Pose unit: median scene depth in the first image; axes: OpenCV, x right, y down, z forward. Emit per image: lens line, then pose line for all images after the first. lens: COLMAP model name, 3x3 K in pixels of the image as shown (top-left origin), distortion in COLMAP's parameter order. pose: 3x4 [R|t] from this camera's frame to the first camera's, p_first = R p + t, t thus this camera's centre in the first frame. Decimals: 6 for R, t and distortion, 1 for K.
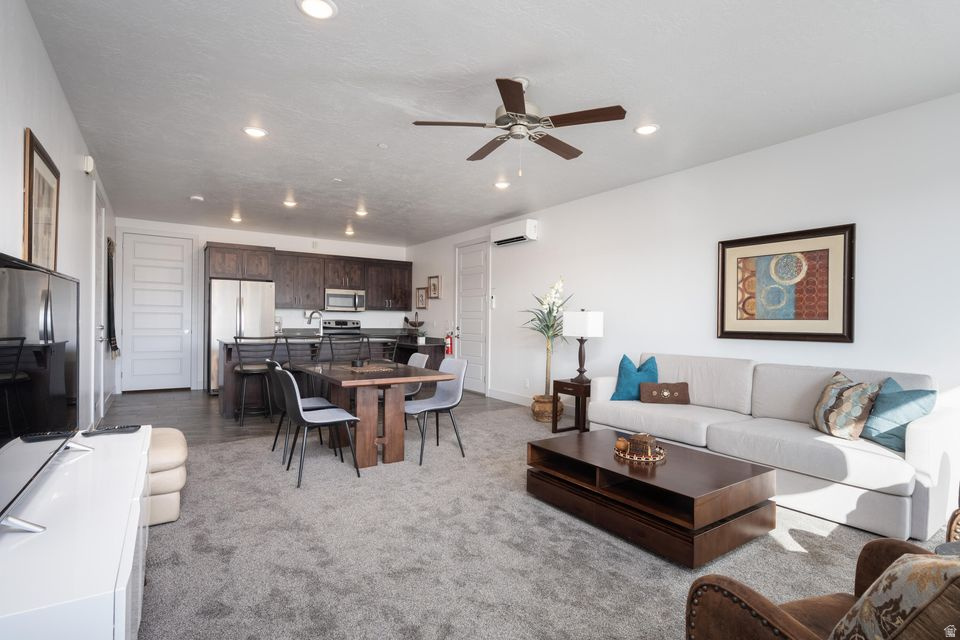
lens RADIAL K [[480.9, 0, 475.9], [0, 480.9, 322.0], [0, 0, 1]] dist [0.004627, 0.000091]
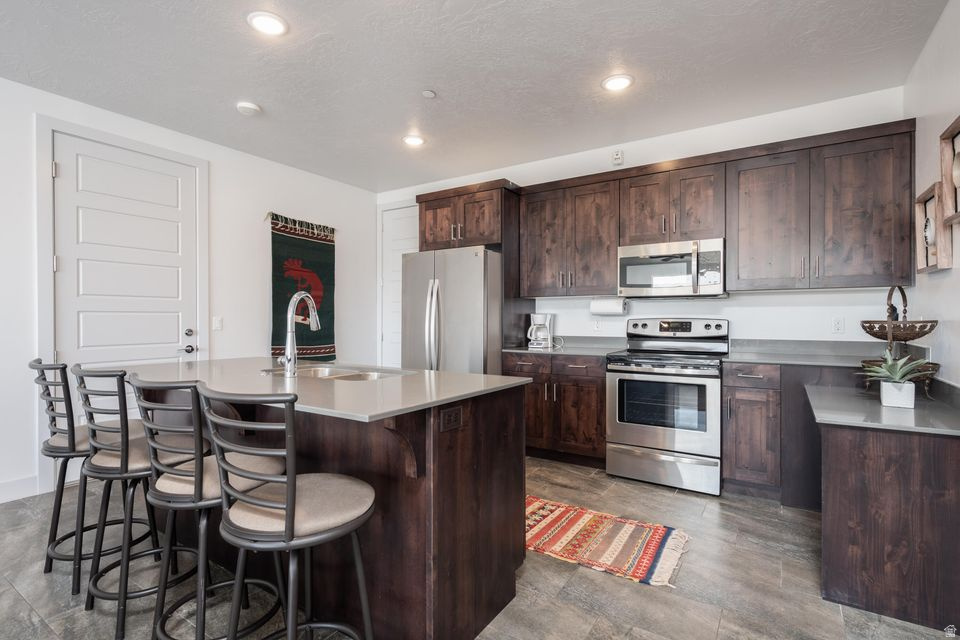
lens RADIAL K [[456.2, 0, 485.3], [0, 456.2, 318.6], [0, 0, 1]] dist [0.001257, -0.000387]
pose [[0.406415, -0.010505, -0.913628, 0.017017], [0.001364, 0.999940, -0.010890, 0.000344], [0.913688, 0.003180, 0.406405, 0.700864]]
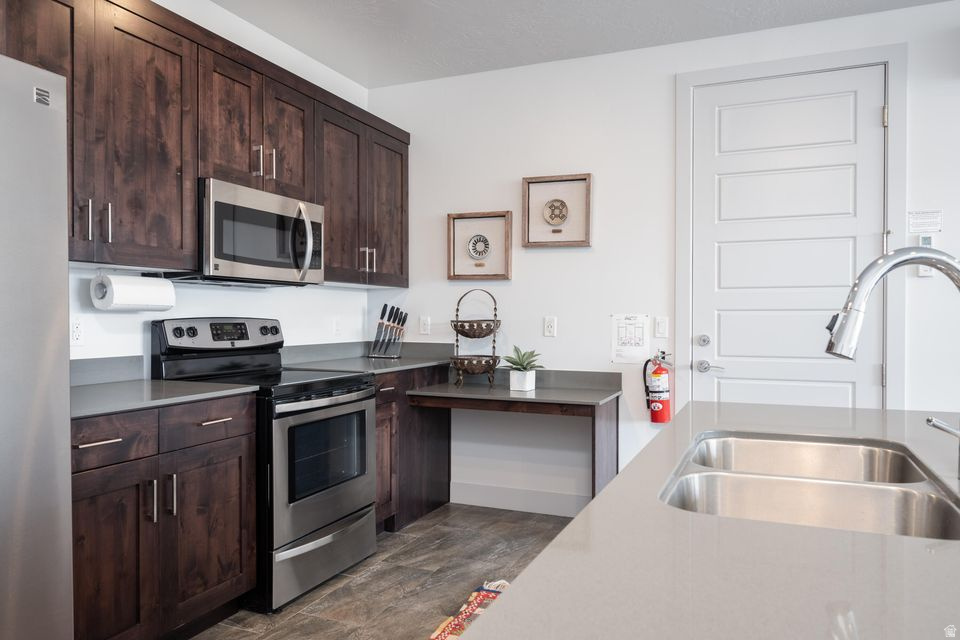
lens RADIAL K [[675.2, 0, 475.6], [0, 675.2, 318.8], [0, 0, 1]] dist [-0.003088, -0.006201]
pose [[0.838722, -0.009714, 0.544474, -0.369715], [0.008549, 0.999953, 0.004670, -0.004123], [-0.544493, 0.000738, 0.838765, 0.650248]]
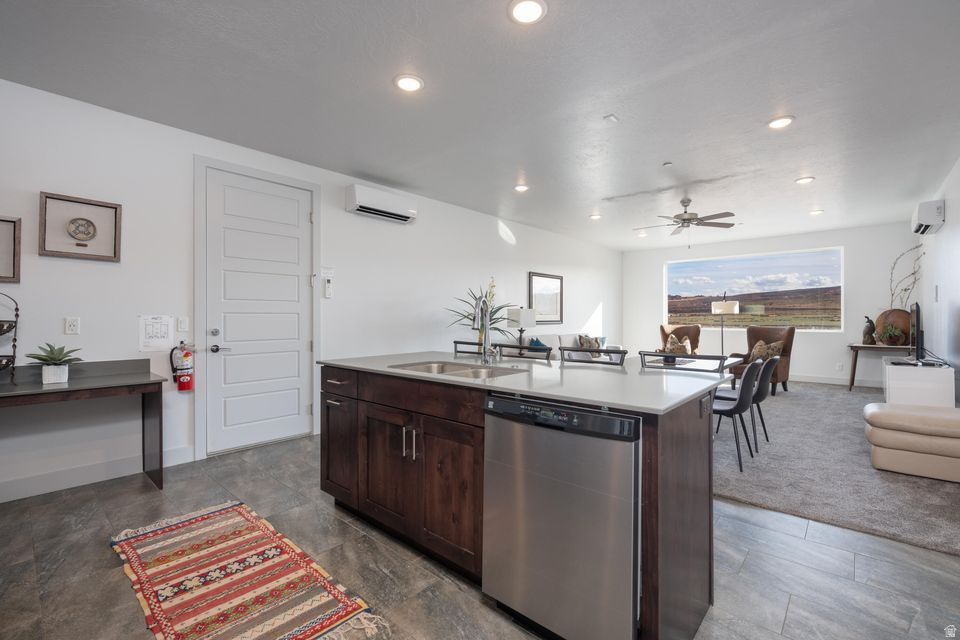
lens RADIAL K [[424.0, 0, 491.4], [0, 424.0, 316.7], [0, 0, 1]] dist [-0.003556, -0.001097]
pose [[-0.275000, -0.007926, 0.961412, -0.485925], [0.001969, 0.999959, 0.008807, -0.005690], [-0.961442, 0.004315, -0.274973, 0.776162]]
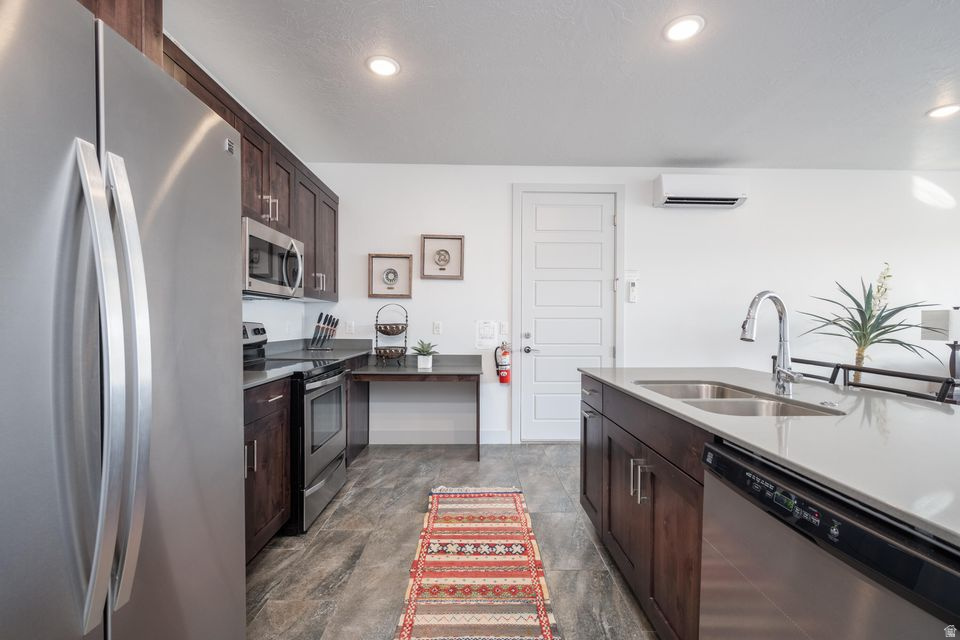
lens RADIAL K [[424.0, 0, 479.2], [0, 424.0, 322.1], [0, 0, 1]] dist [-0.003556, -0.001097]
pose [[0.535315, -0.007083, 0.844623, -0.444096], [0.004214, 0.999975, 0.005715, -0.004959], [-0.844642, 0.000500, 0.535331, 0.717031]]
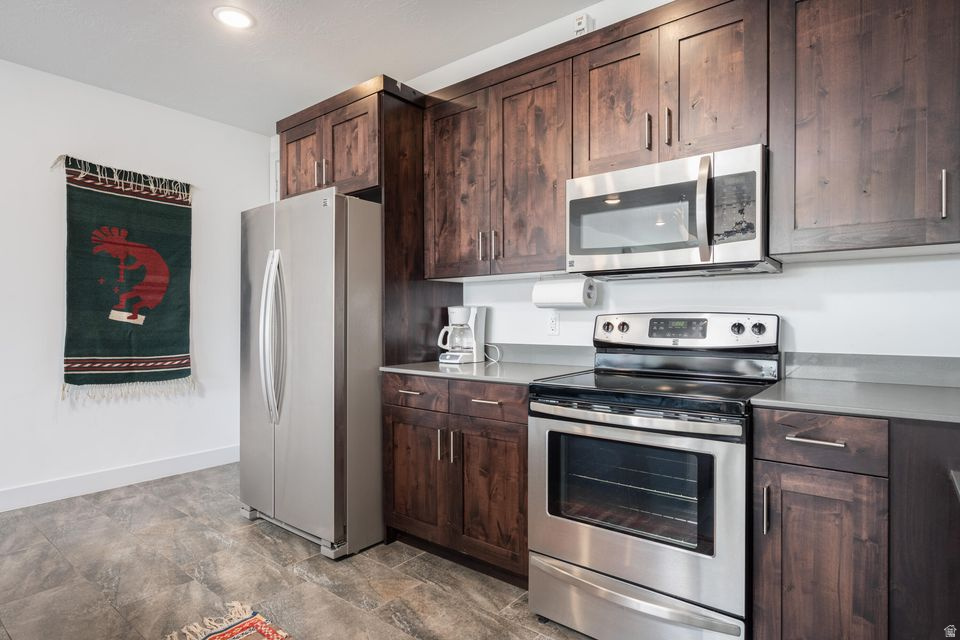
lens RADIAL K [[513.5, 0, 480.3], [0, 513.5, 321.6], [0, 0, 1]] dist [-0.003243, 0.001642]
pose [[0.315743, -0.004422, -0.948834, -0.084033], [0.002408, 0.999990, -0.003859, 0.000903], [0.948842, -0.001066, 0.315750, 0.855157]]
